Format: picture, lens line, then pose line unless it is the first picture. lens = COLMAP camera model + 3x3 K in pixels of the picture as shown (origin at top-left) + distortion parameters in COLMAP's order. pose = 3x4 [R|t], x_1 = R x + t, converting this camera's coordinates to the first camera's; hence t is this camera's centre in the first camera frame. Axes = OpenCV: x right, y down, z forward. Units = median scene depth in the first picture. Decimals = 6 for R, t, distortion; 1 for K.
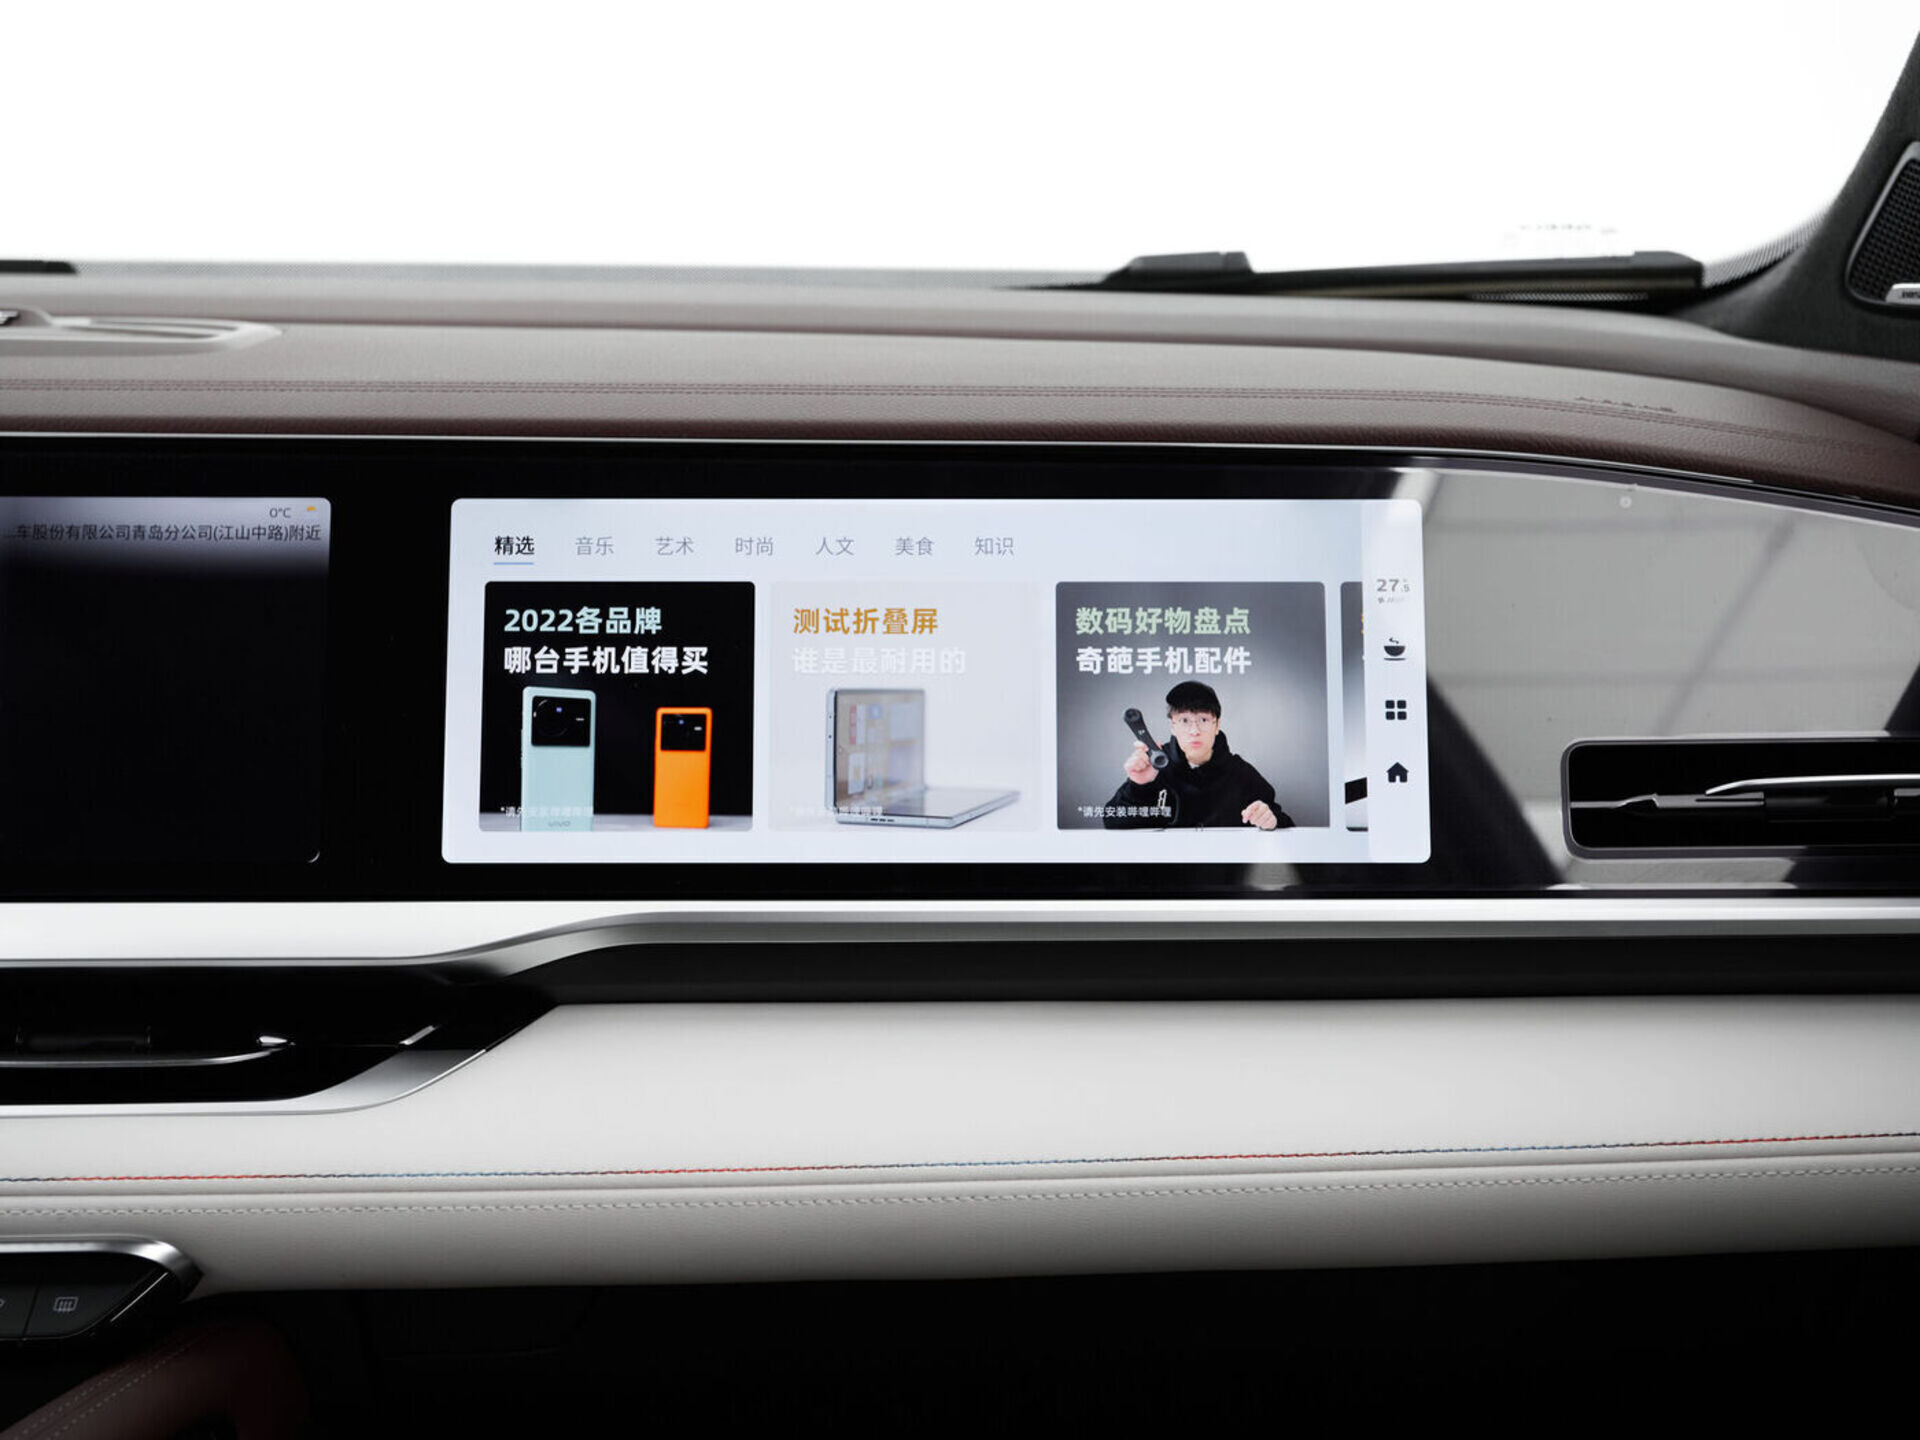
lens RADIAL K [[2368.6, 0, 984.9], [0, 2368.6, 719.1], [0, 0, 1]] dist [0.007609, 0.117841]
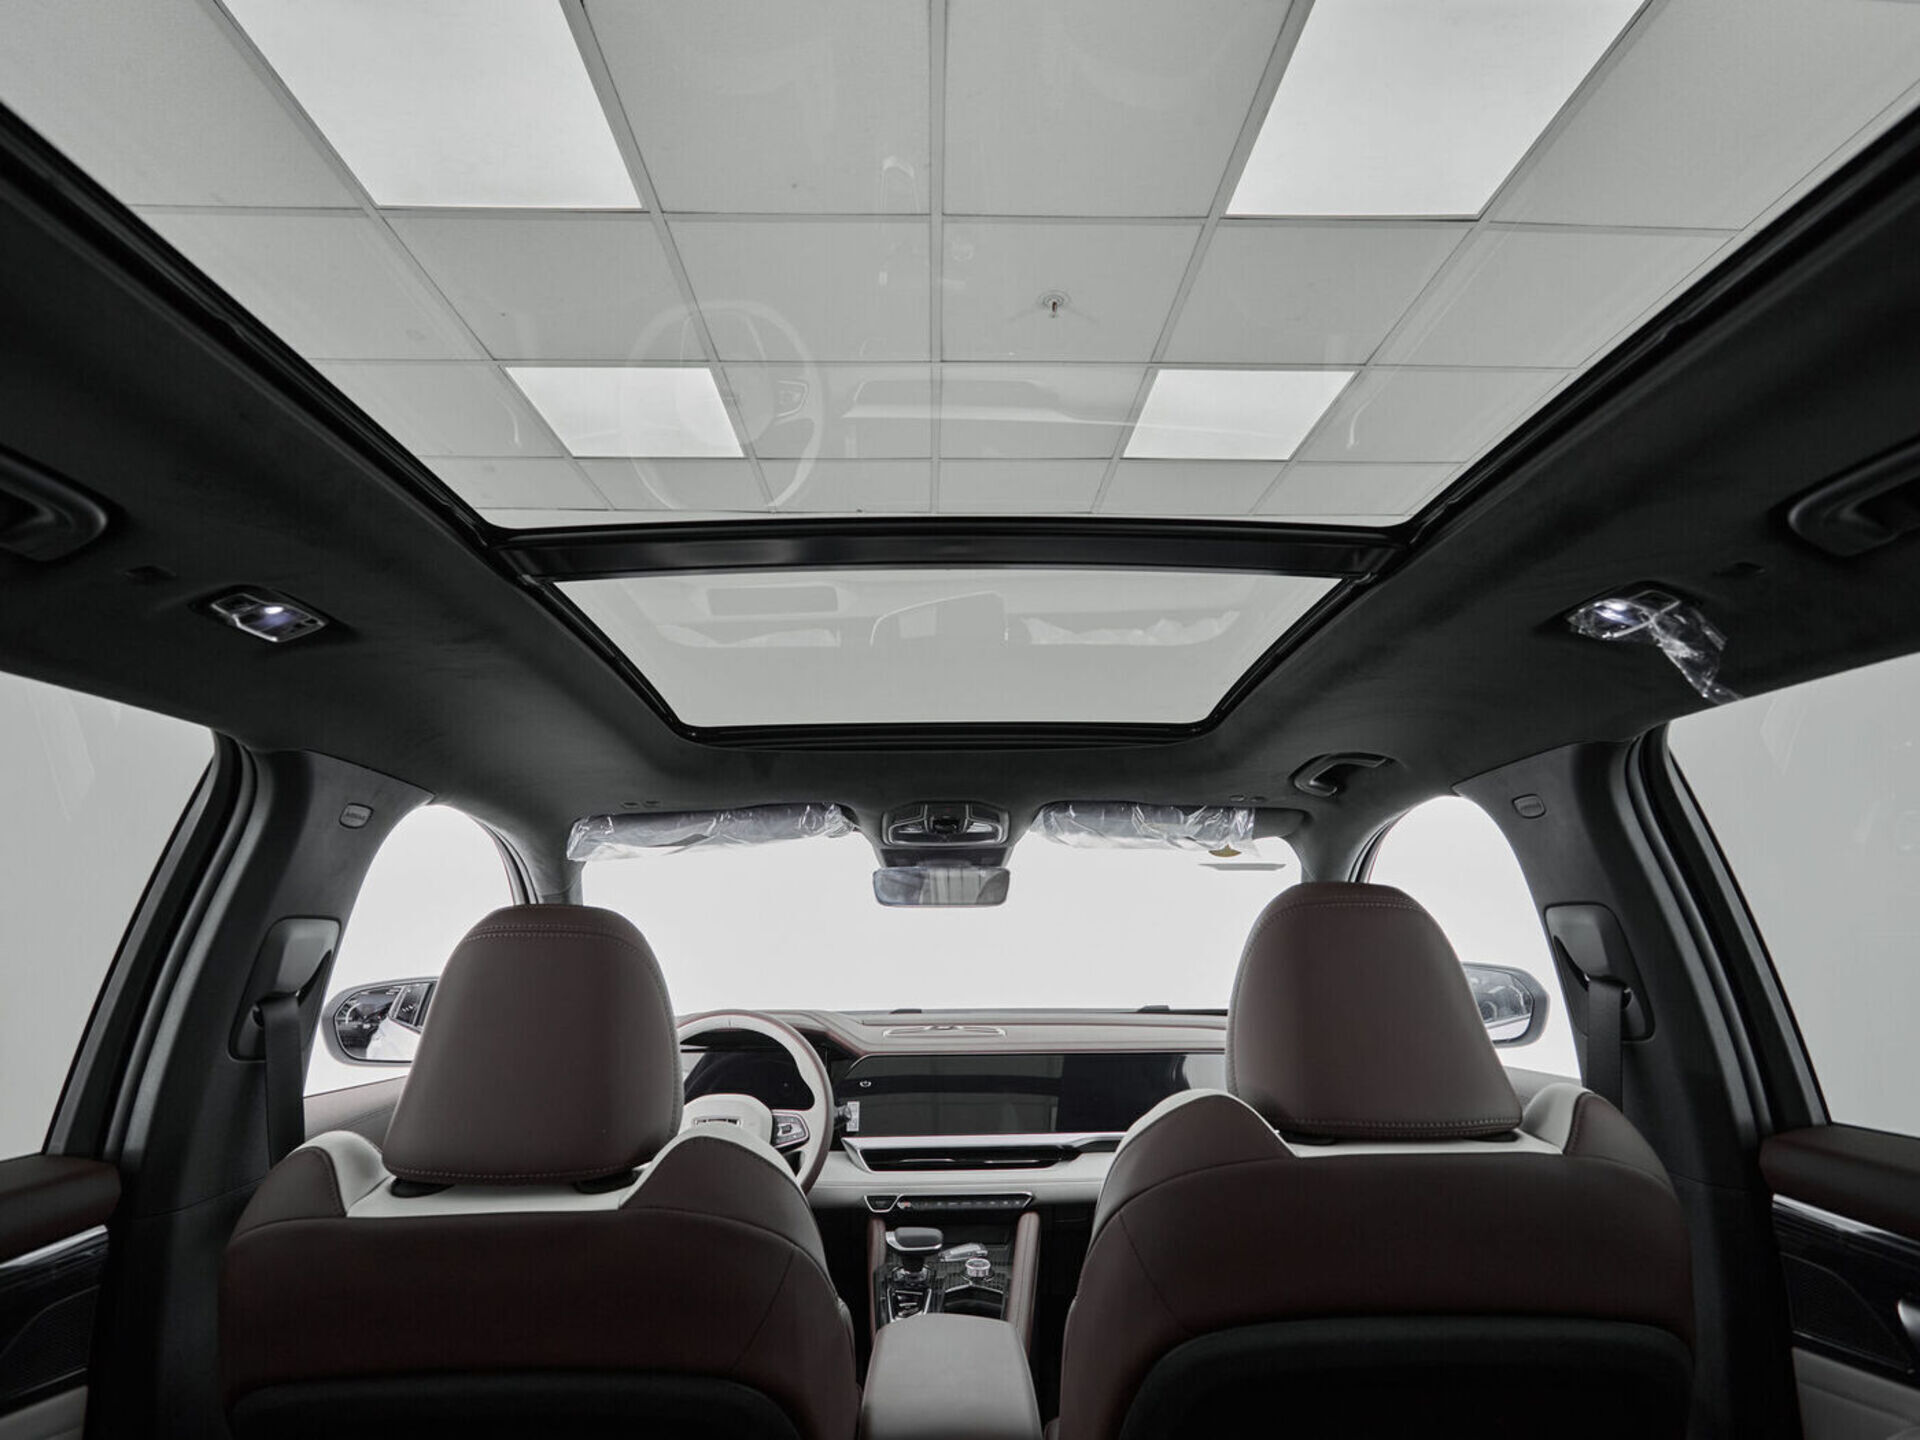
lens RADIAL K [[1049.9, 0, 967.7], [0, 1049.9, 720.2], [0, 0, 1]] dist [0.002019, -0.000409]
pose [[0.999445, -0.007196, 0.032518, -0.547812], [0.018853, 0.927119, -0.374292, 0.095314], [-0.027454, 0.374698, 0.926740, -1.828744]]
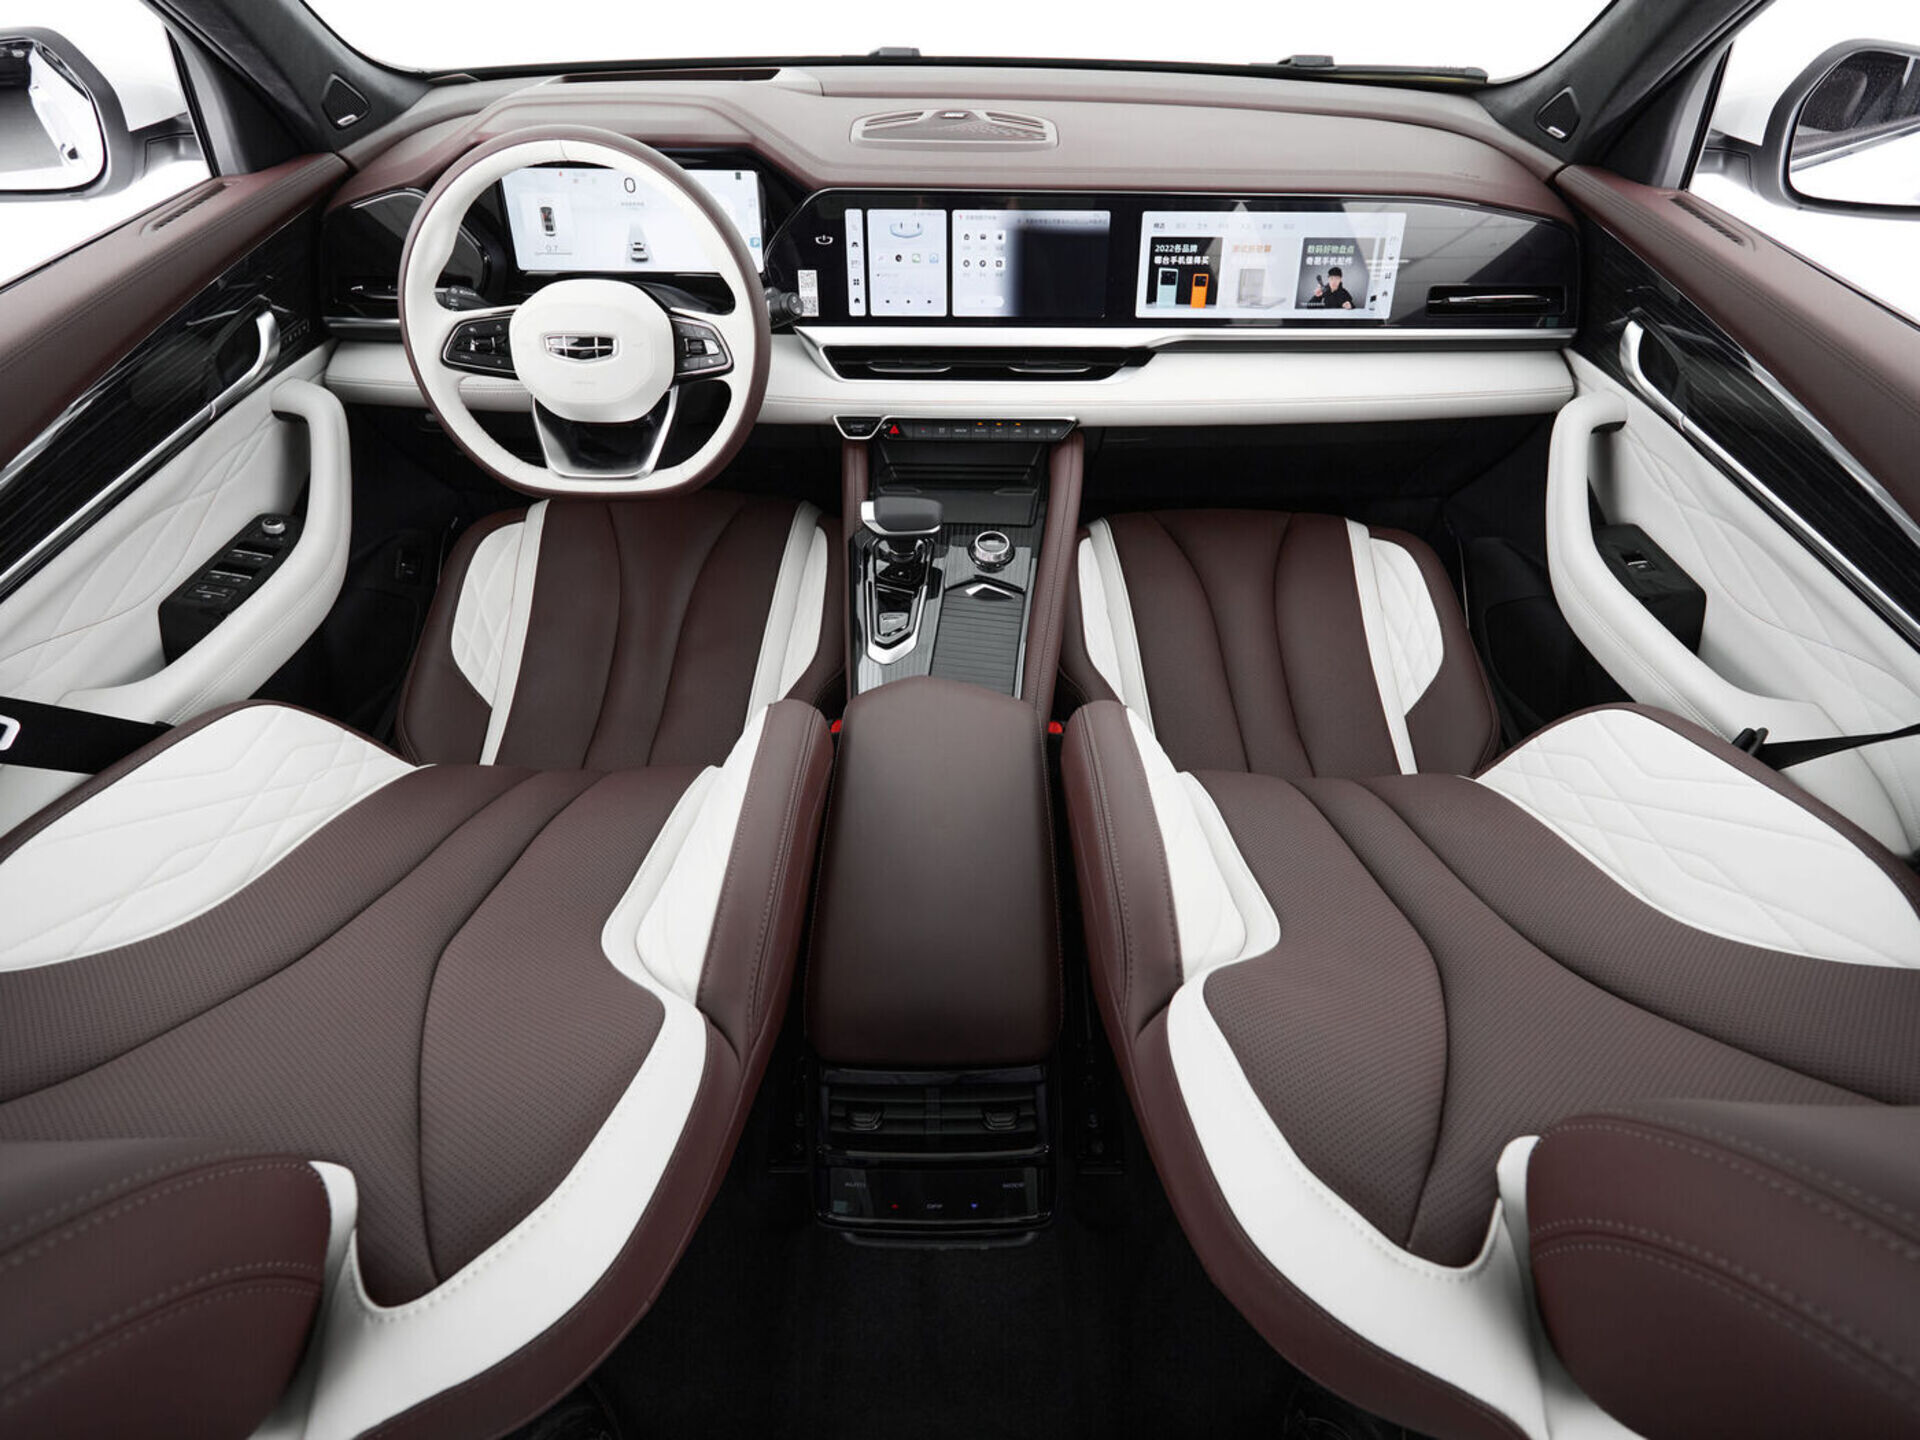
lens RADIAL K [[1049.9, 0, 967.7], [0, 1049.9, 720.2], [0, 0, 1]] dist [0.002019, -0.000409]
pose [[0.999982, 0.005483, 0.002437, -0.500028], [-0.005921, 0.835954, 0.548767, -0.327792], [0.000972, -0.548772, 0.835972, -0.798435]]
